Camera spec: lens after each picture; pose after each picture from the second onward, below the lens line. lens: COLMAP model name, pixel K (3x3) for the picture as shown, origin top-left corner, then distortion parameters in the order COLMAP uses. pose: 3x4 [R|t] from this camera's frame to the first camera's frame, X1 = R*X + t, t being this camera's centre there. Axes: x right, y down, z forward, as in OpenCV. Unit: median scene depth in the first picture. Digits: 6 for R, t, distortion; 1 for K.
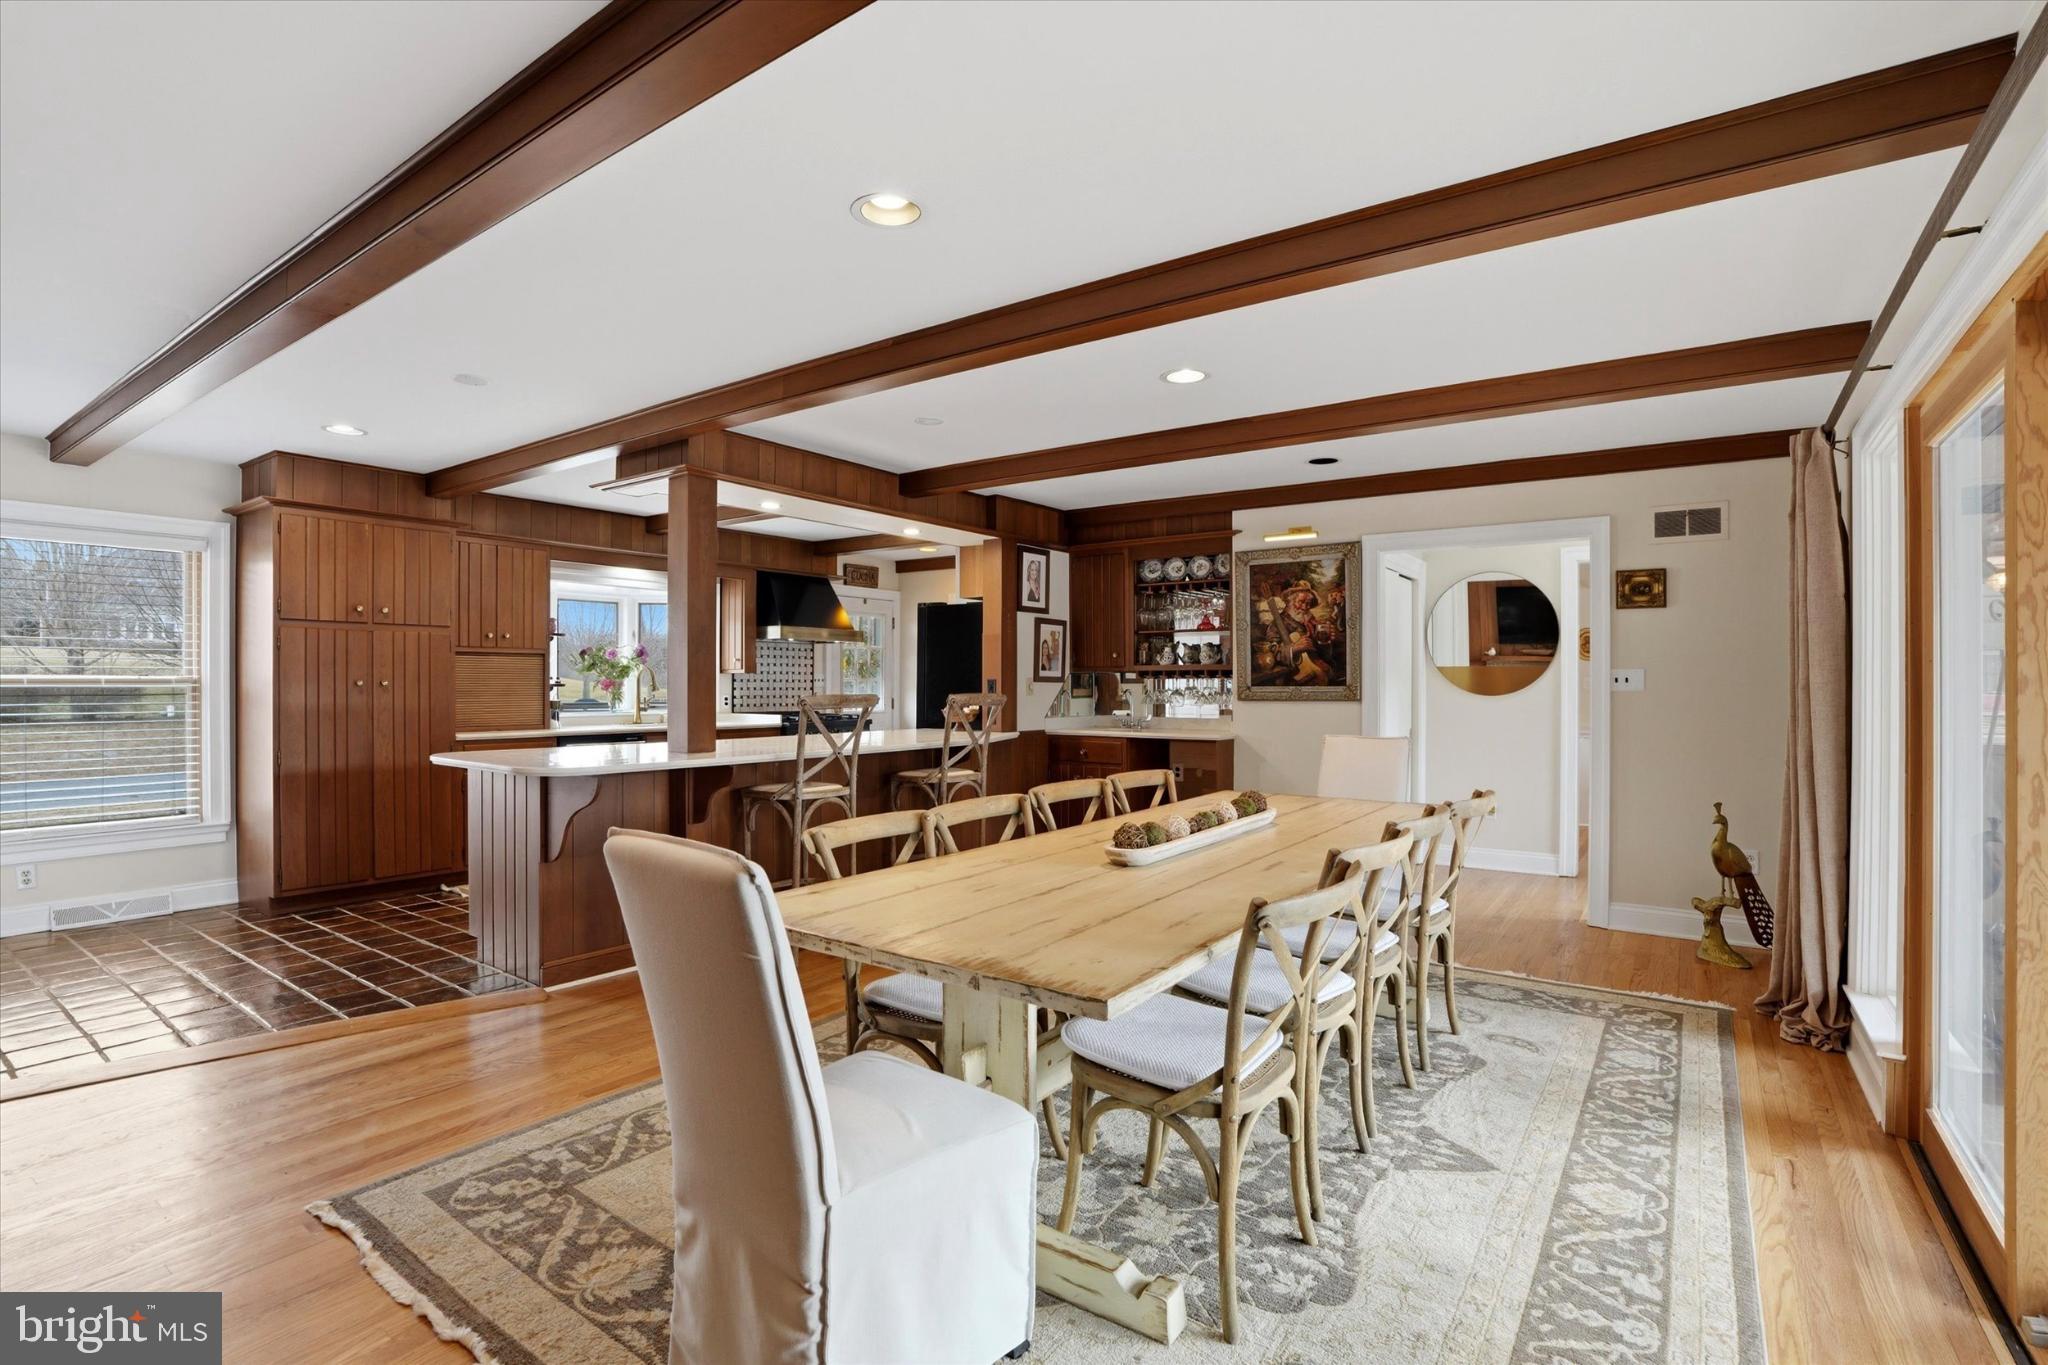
lens RADIAL K [[987.1, 0, 1018.7], [0, 987.1, 682.1], [0, 0, 1]] dist [-0.077141, 0.034773]
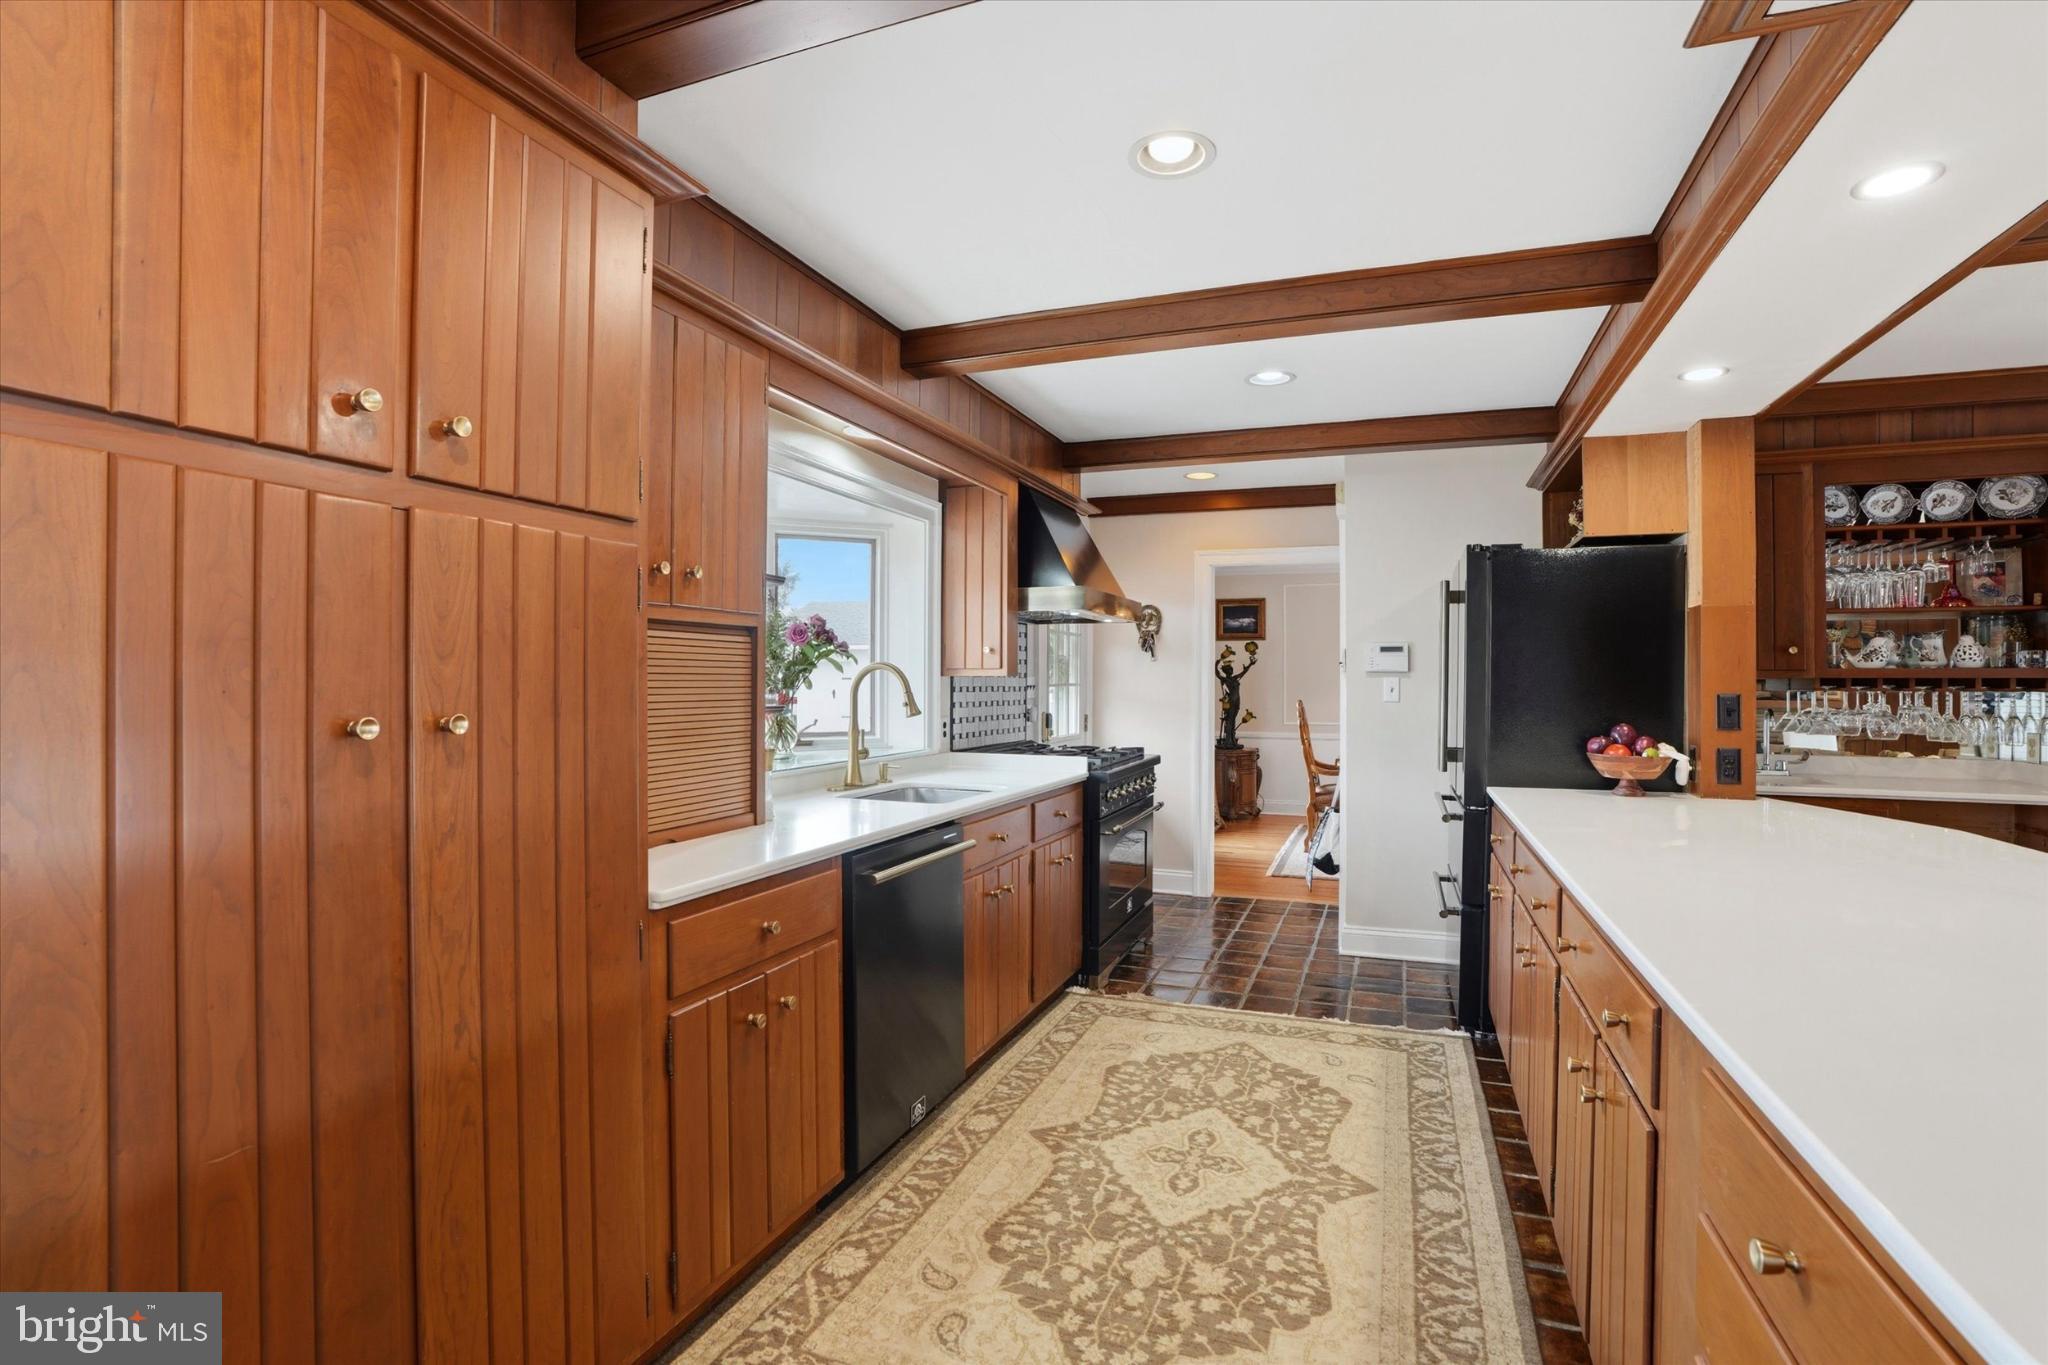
lens RADIAL K [[987.1, 0, 1018.7], [0, 987.1, 682.1], [0, 0, 1]] dist [-0.077141, 0.034773]
pose [[0.962222, 0.001769, 0.272261, -0.501200], [-0.002442, 0.999995, 0.002132, -0.009340], [-0.272255, -0.002716, 0.962221, 0.617807]]
